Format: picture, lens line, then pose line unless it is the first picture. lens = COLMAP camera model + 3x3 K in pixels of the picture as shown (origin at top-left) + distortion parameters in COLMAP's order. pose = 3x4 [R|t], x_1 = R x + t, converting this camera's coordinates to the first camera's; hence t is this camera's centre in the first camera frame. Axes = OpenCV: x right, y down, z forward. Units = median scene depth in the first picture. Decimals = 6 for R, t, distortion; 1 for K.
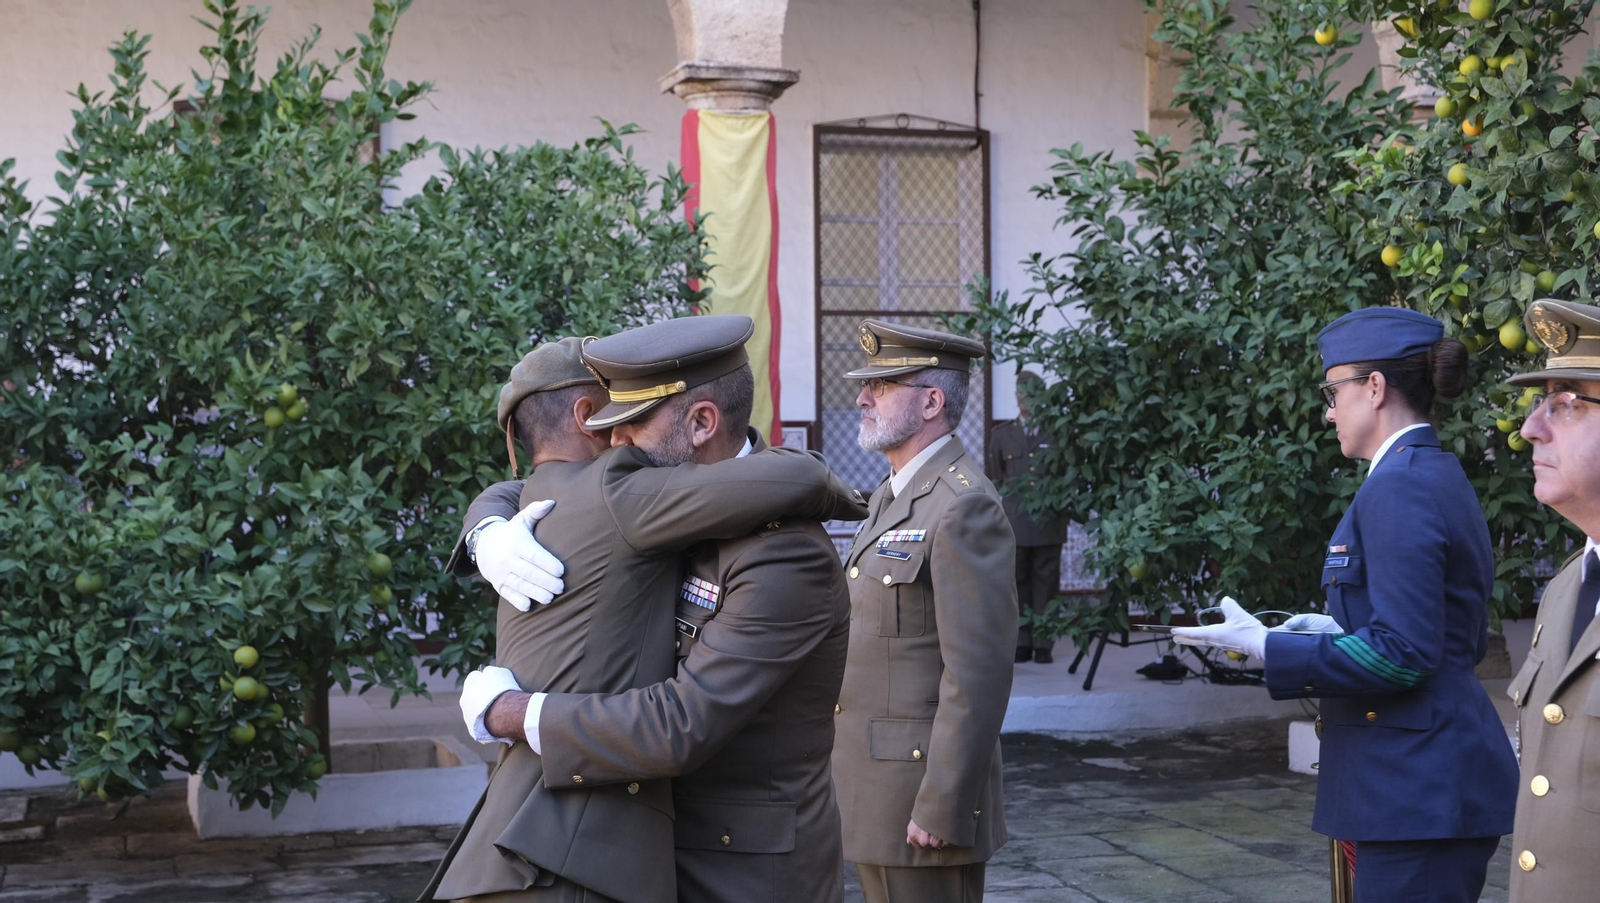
lens RADIAL K [[2341.4, 0, 811.6], [0, 2341.4, 459.1], [0, 0, 1]] dist [0.022862, 0.082180]
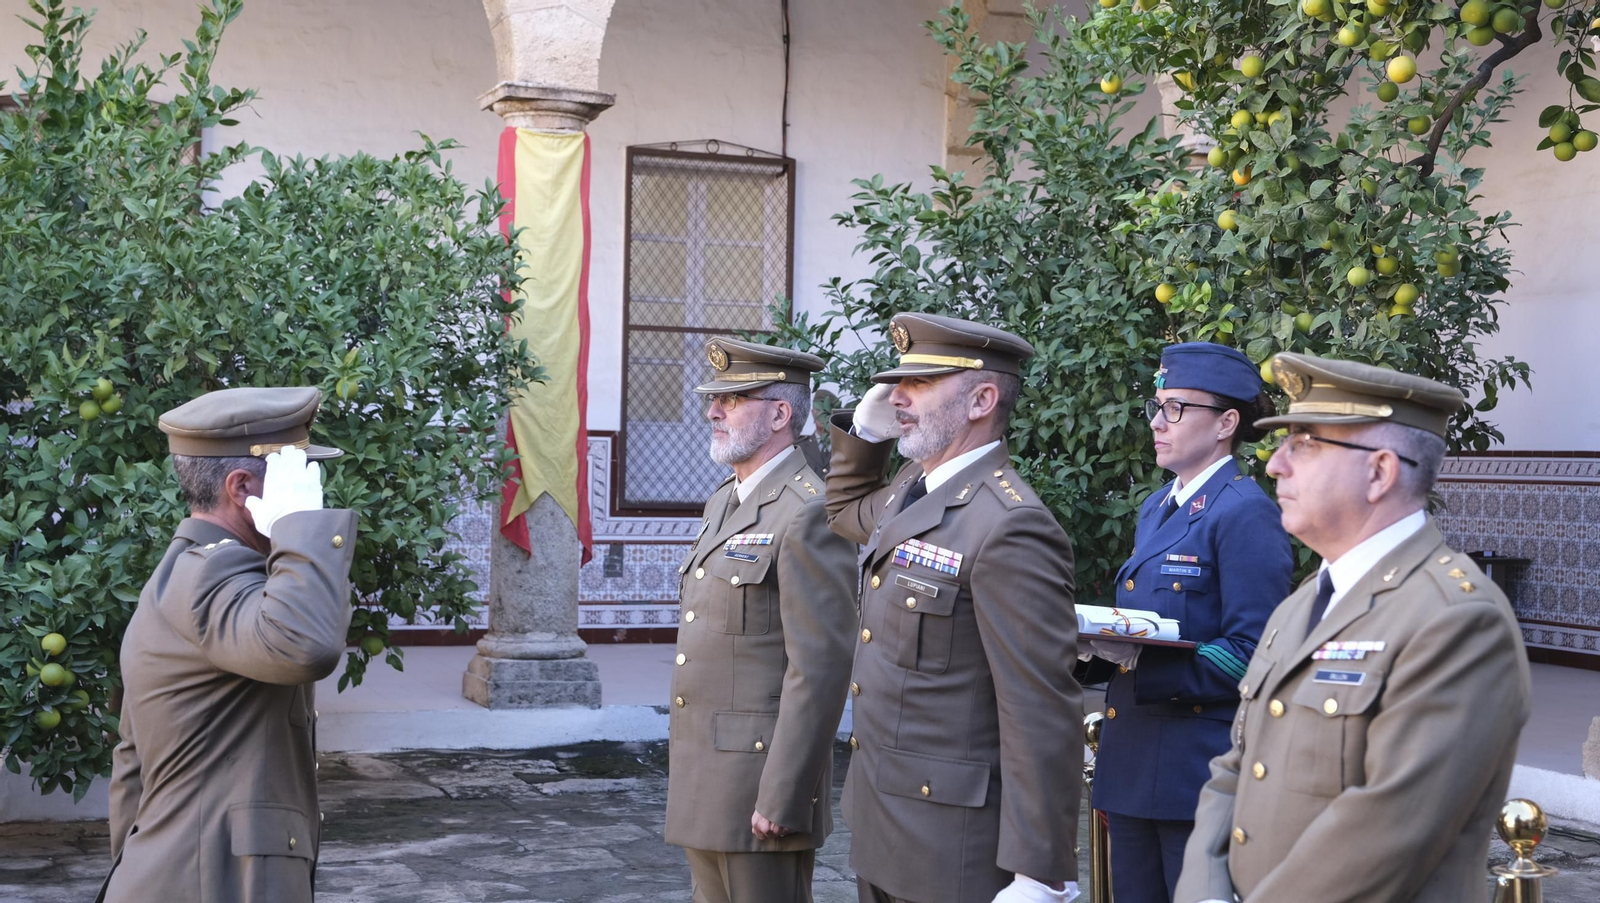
lens RADIAL K [[2253.5, 0, 813.3], [0, 2253.5, 454.2], [0, 0, 1]] dist [0.014993, 0.082313]
pose [[0.995715, 0.030261, 0.087389, -0.000263], [-0.029609, 0.999523, -0.008750, 0.000440], [-0.087612, 0.006125, 0.996136, -0.008006]]
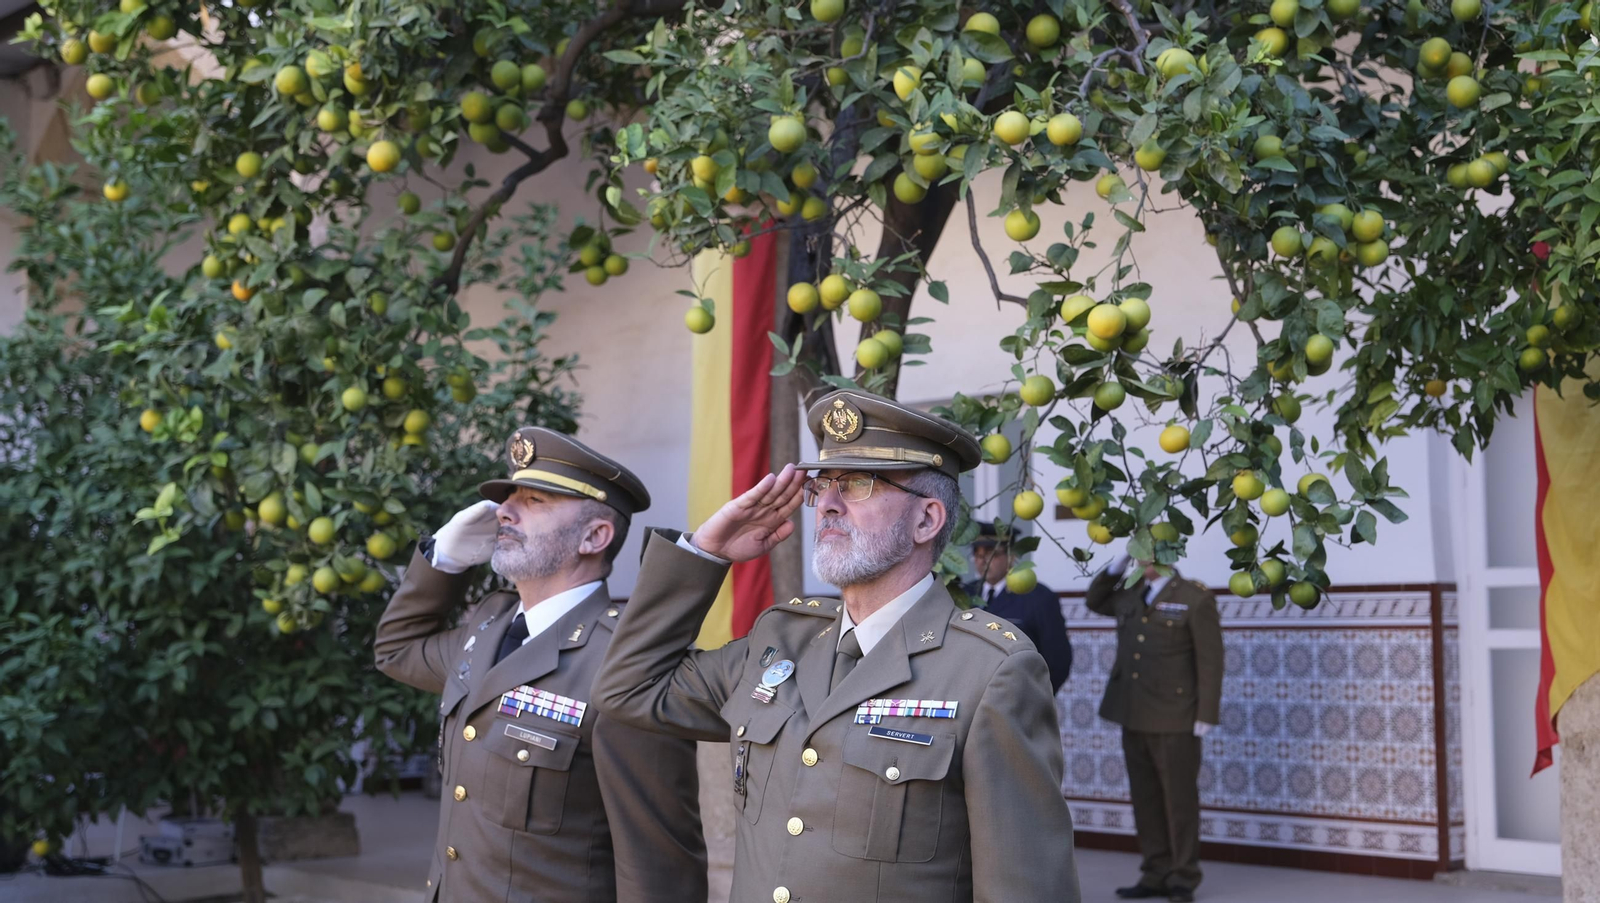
lens RADIAL K [[2194.4, 0, 799.9], [0, 2194.4, 445.6], [0, 0, 1]] dist [0.004749, 0.023332]
pose [[0.895013, 0.041947, 0.444063, 0.064364], [-0.002812, 0.996079, -0.088424, -0.000872], [-0.446031, 0.077892, 0.891622, 0.080890]]
